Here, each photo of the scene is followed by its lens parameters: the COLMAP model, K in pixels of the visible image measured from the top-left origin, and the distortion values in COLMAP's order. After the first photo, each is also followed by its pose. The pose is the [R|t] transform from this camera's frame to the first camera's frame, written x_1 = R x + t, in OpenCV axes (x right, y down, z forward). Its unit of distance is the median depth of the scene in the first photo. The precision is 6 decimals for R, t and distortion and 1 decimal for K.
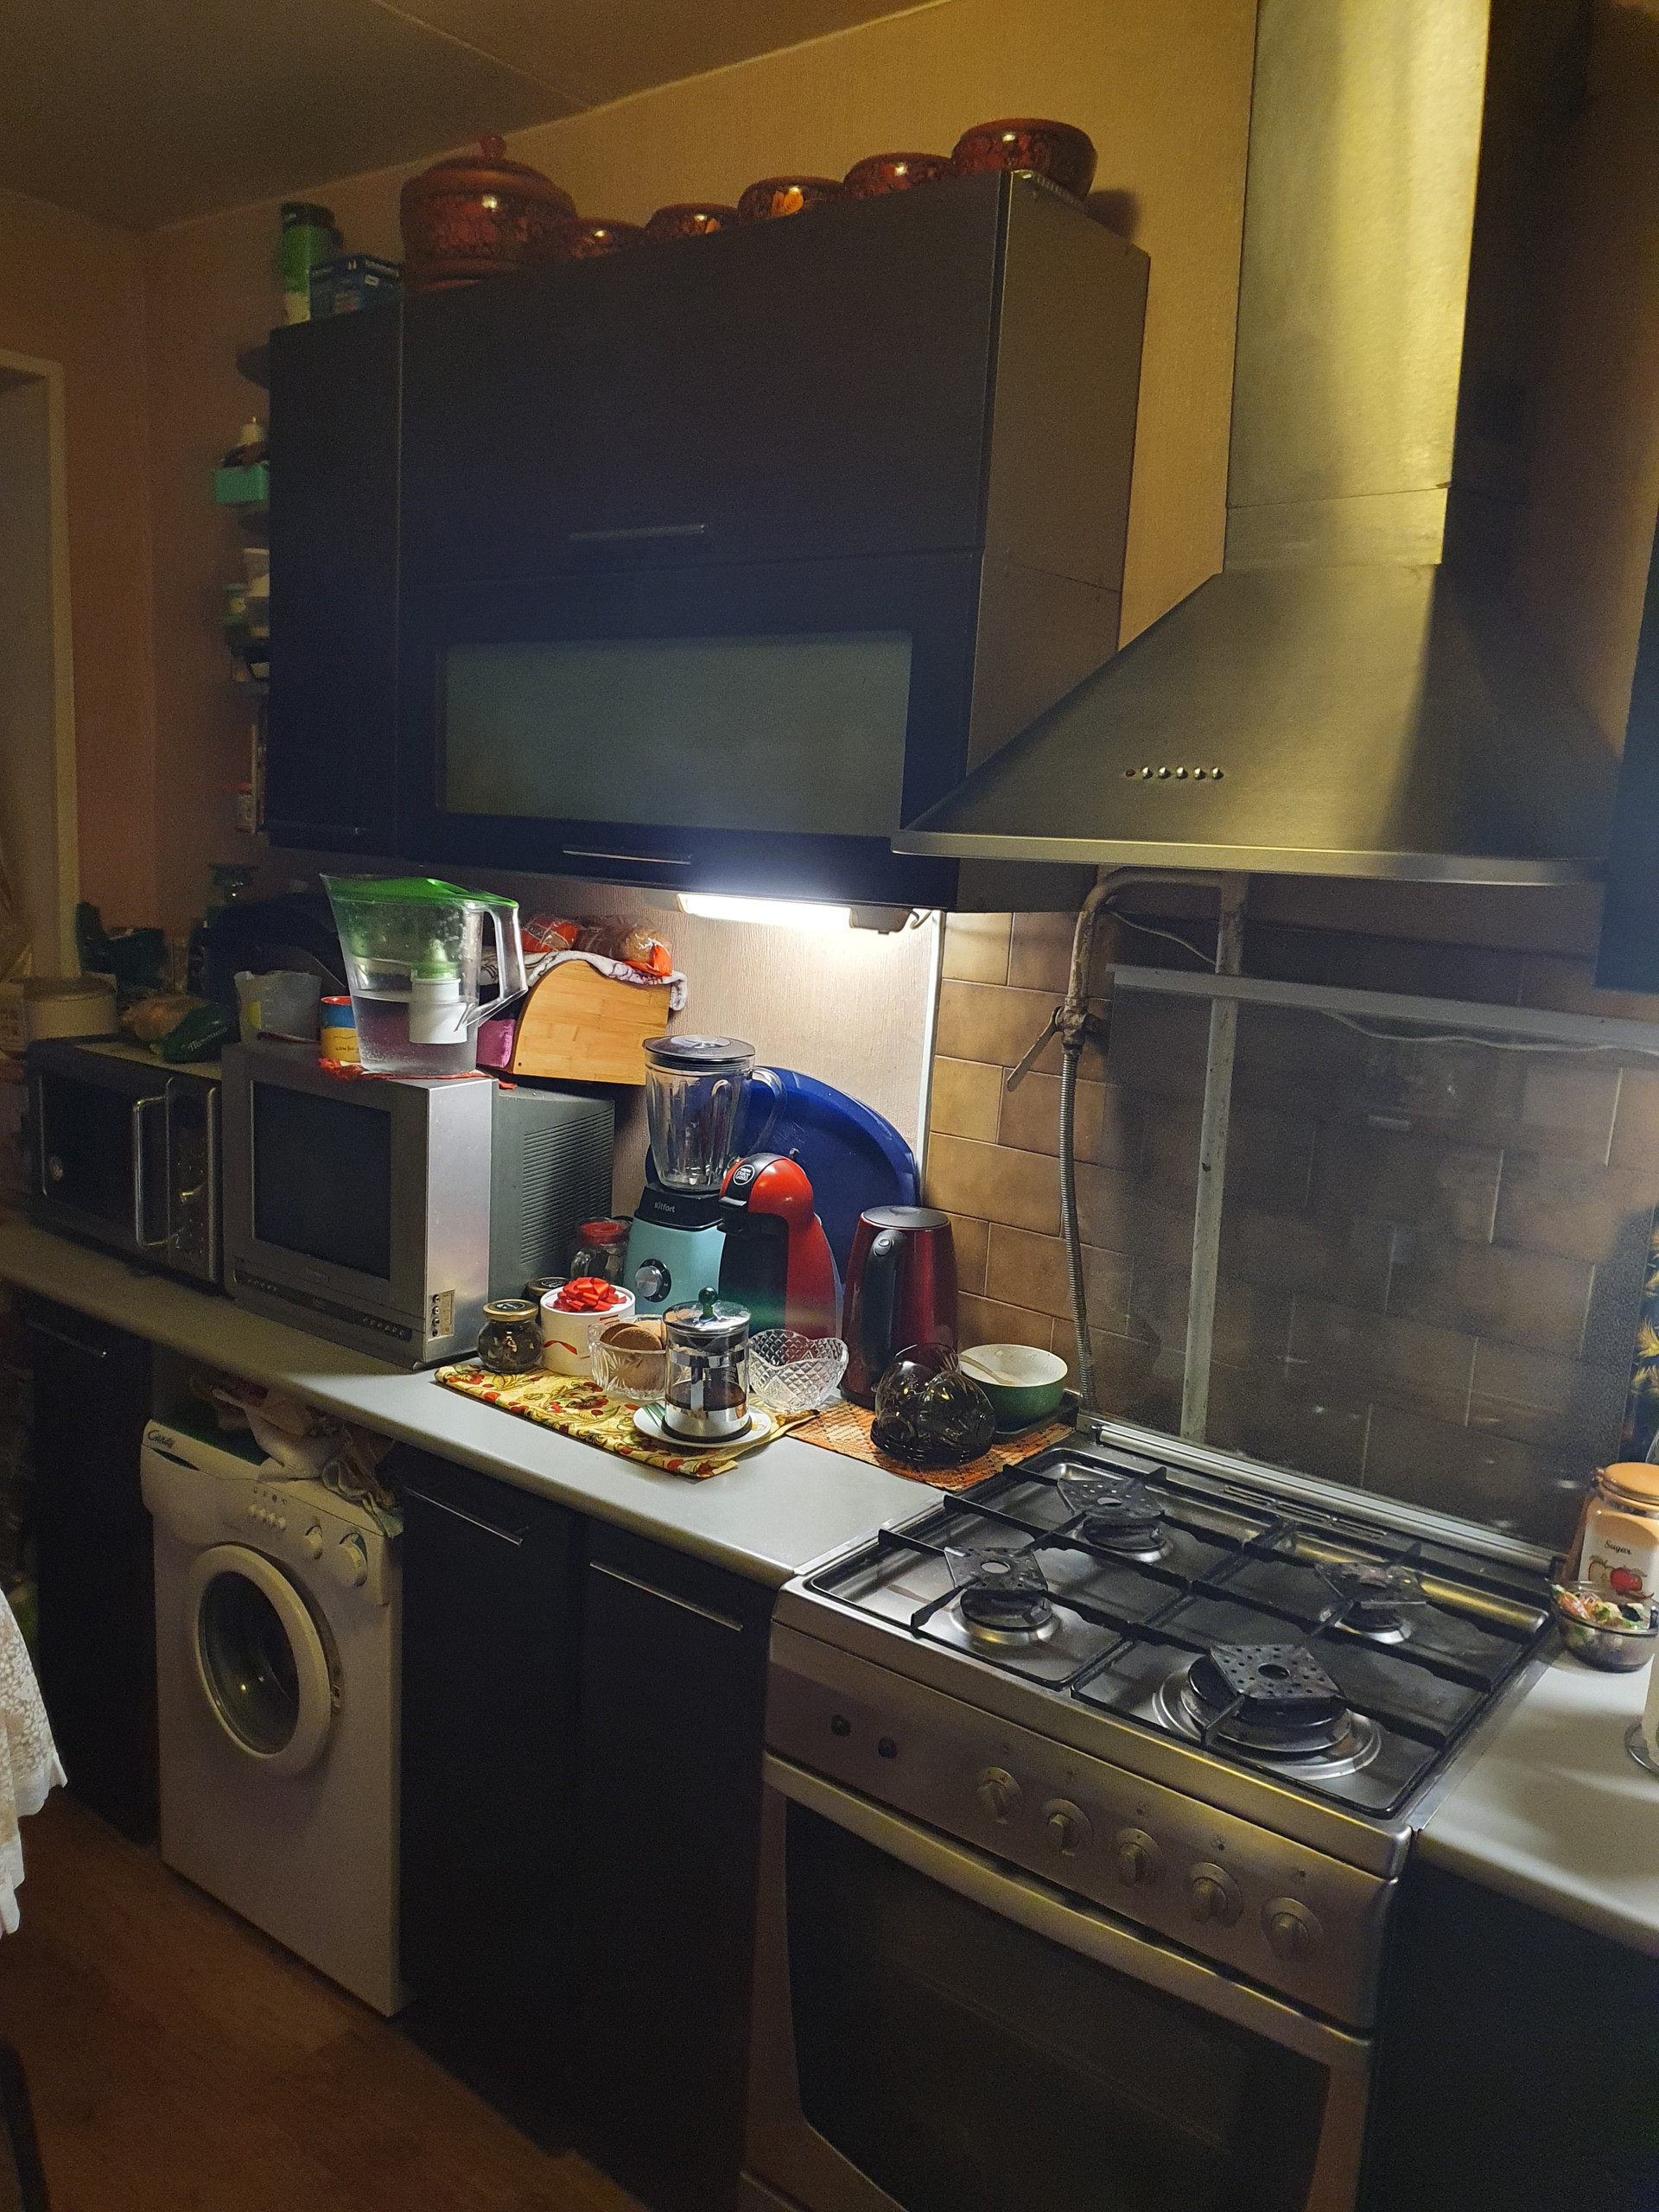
lens RADIAL K [[1719.2, 0, 822.8], [0, 1719.2, 1124.8], [0, 0, 1]] dist [0.004306, 0.005517]
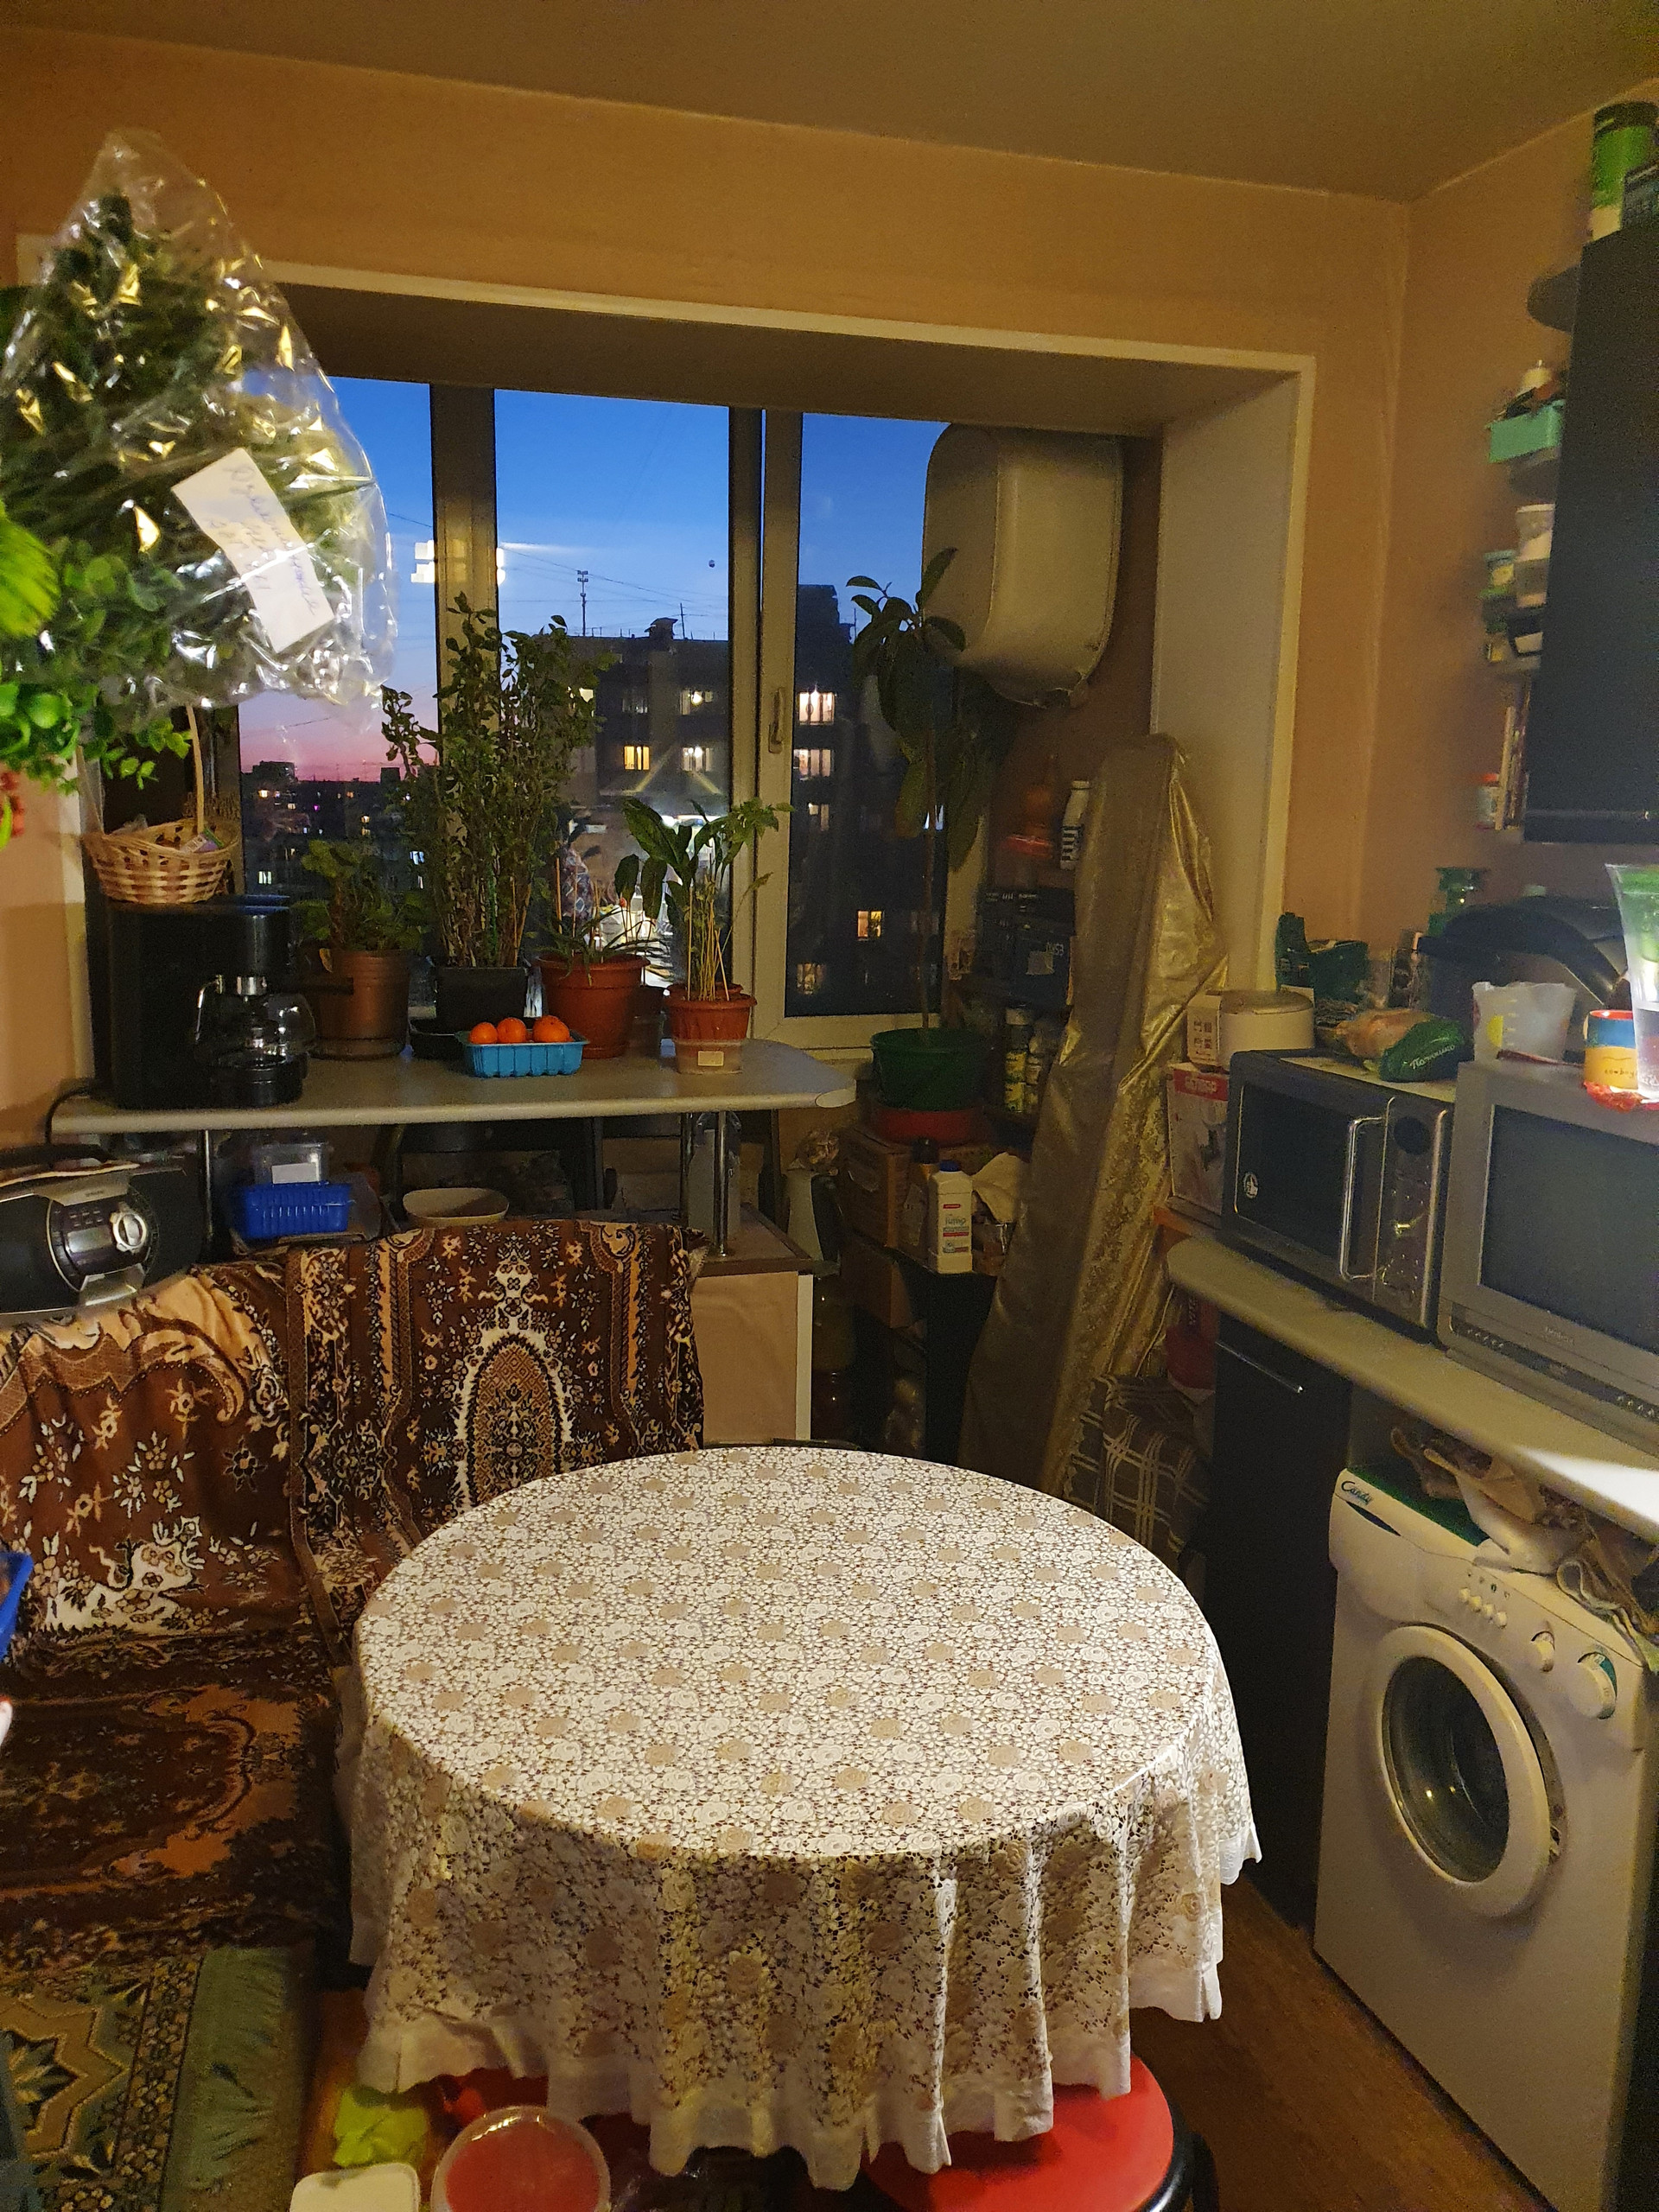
lens RADIAL K [[1719.2, 0, 834.5], [0, 1719.2, 1108.1], [0, 0, 1]] dist [0.004306, 0.005517]
pose [[0.826147, 0.057081, -0.560556, -0.115004], [-0.075989, 0.997054, -0.010462, 0.010737], [0.558307, 0.051239, 0.828050, 0.083910]]
